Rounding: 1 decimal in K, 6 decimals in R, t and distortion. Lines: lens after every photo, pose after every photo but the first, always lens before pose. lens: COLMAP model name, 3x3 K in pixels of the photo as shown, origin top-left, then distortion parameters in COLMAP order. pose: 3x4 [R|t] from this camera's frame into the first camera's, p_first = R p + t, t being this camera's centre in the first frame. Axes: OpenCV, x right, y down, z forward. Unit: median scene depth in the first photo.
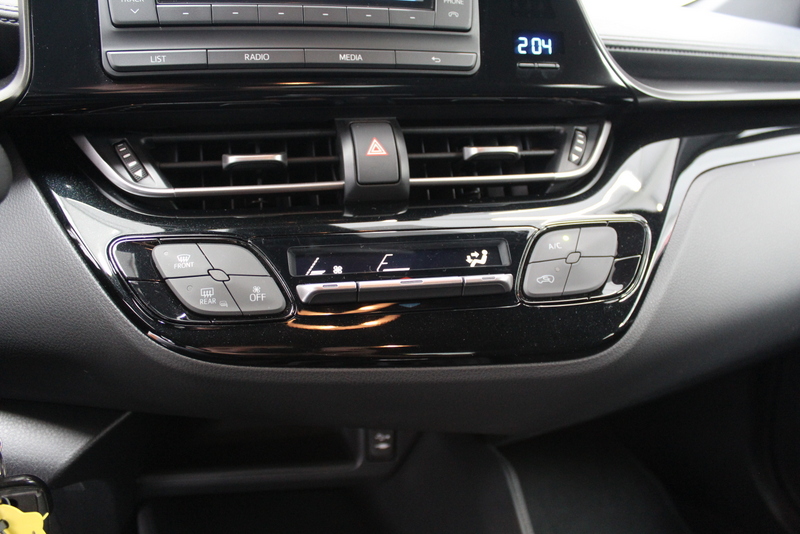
lens RADIAL K [[659.0, 0, 400.0], [0, 659.0, 267.0], [0, 0, 1]] dist [-0.146999, 0.112038]
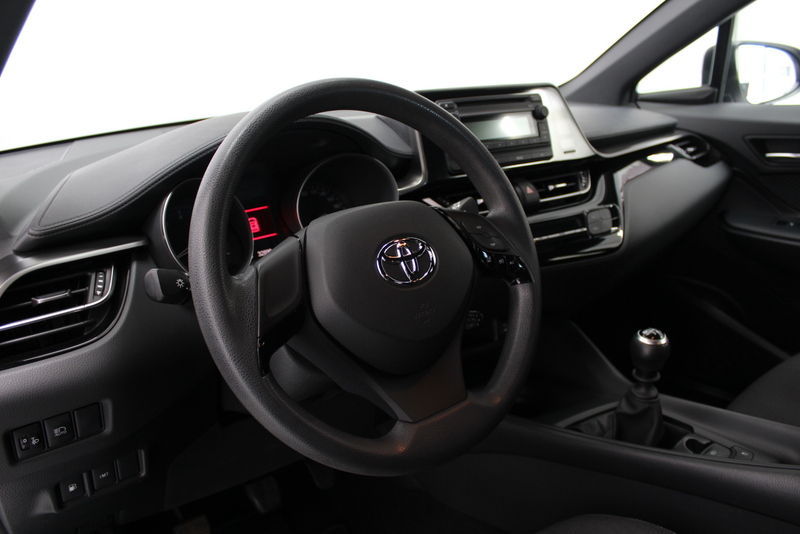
lens RADIAL K [[659.0, 0, 400.0], [0, 659.0, 267.0], [0, 0, 1]] dist [-0.146999, 0.112038]
pose [[0.944172, -0.157365, 0.289438, -1.354491], [0.173583, 0.984329, -0.031072, 0.117920], [-0.280013, 0.079578, 0.956692, -1.371779]]
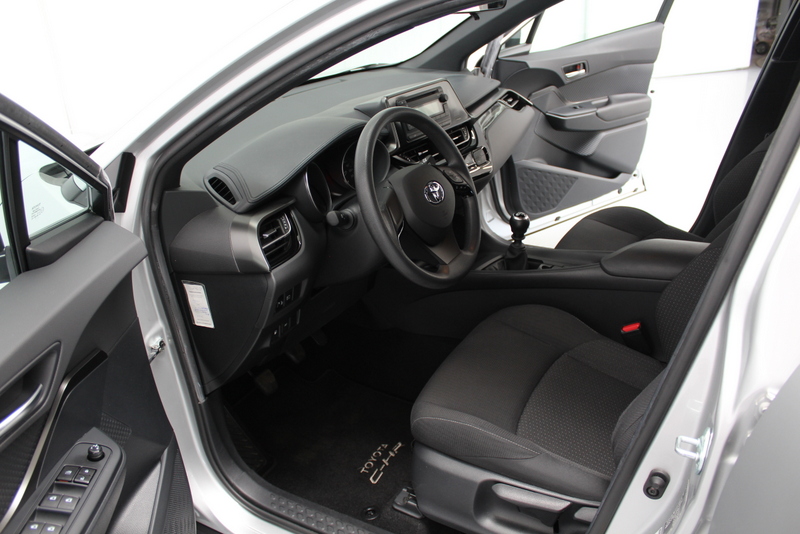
lens RADIAL K [[659.0, 0, 400.0], [0, 659.0, 267.0], [0, 0, 1]] dist [-0.146999, 0.112038]
pose [[0.776051, -0.330236, 0.537298, -3.010018], [0.285870, 0.943594, 0.167057, -0.204065], [-0.562159, 0.023952, 0.826682, -2.626243]]
